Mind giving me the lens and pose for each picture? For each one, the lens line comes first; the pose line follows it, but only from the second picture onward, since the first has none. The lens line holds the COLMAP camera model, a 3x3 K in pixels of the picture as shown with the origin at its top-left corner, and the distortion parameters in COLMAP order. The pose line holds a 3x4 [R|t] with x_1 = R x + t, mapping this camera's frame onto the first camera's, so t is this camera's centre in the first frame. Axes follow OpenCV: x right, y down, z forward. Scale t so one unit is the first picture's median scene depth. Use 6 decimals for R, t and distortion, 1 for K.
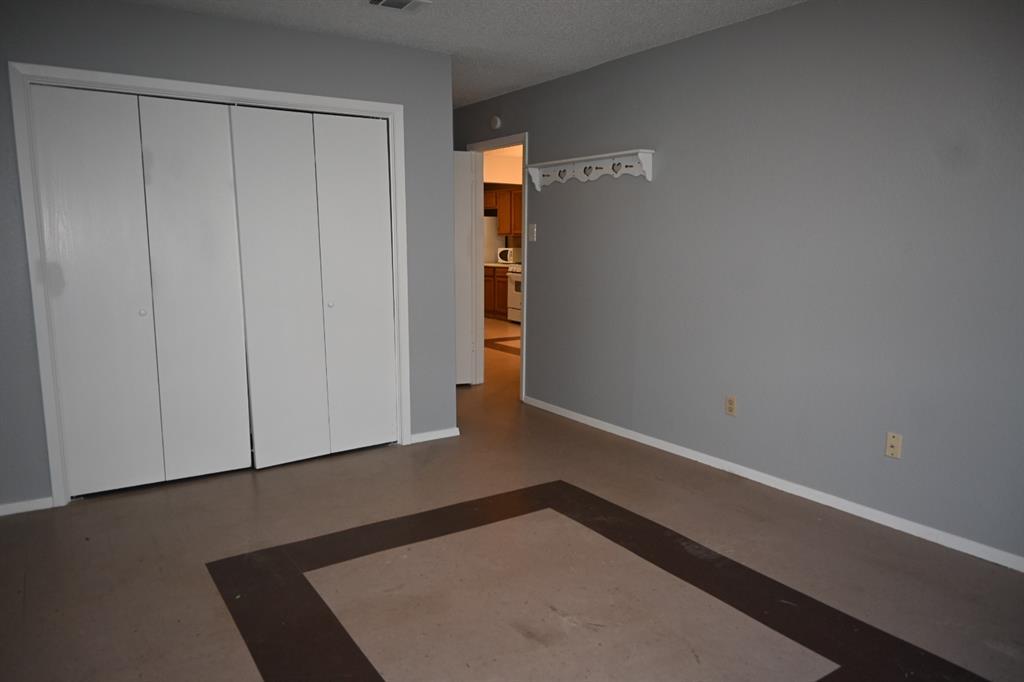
lens RADIAL K [[700.1, 0, 509.0], [0, 700.1, 340.4], [0, 0, 1]] dist [-0.009528, -0.000047]
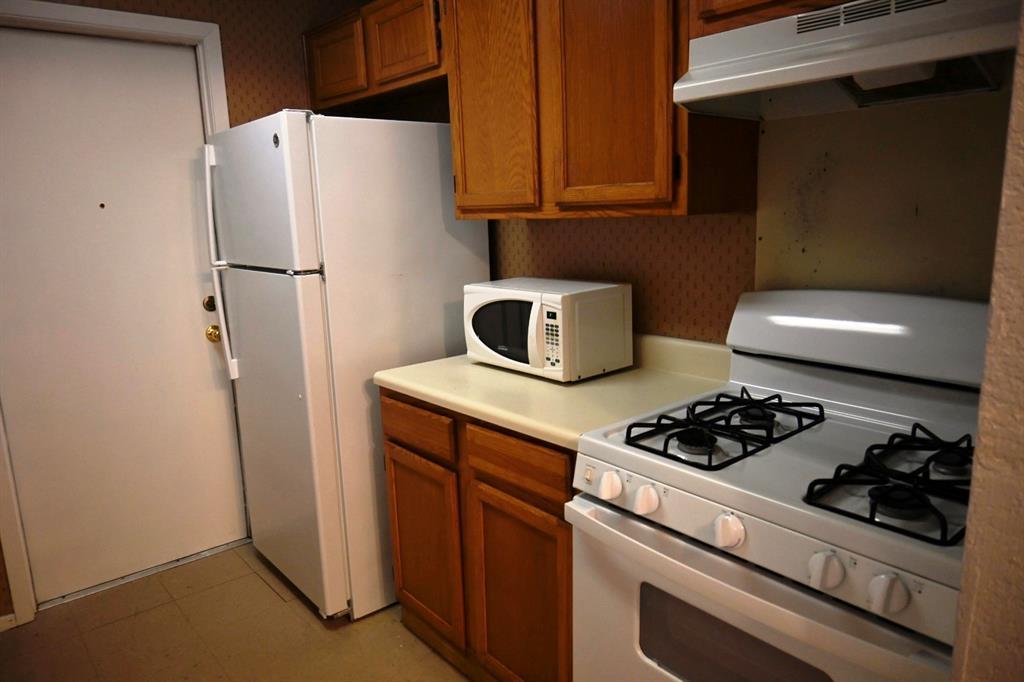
lens RADIAL K [[700.1, 0, 512.4], [0, 700.1, 345.0], [0, 0, 1]] dist [-0.009528, -0.000047]
pose [[0.992423, -0.059313, 0.107605, -0.024074], [0.055410, 0.997705, 0.038909, -0.123348], [-0.109666, -0.032652, 0.993432, 0.817562]]
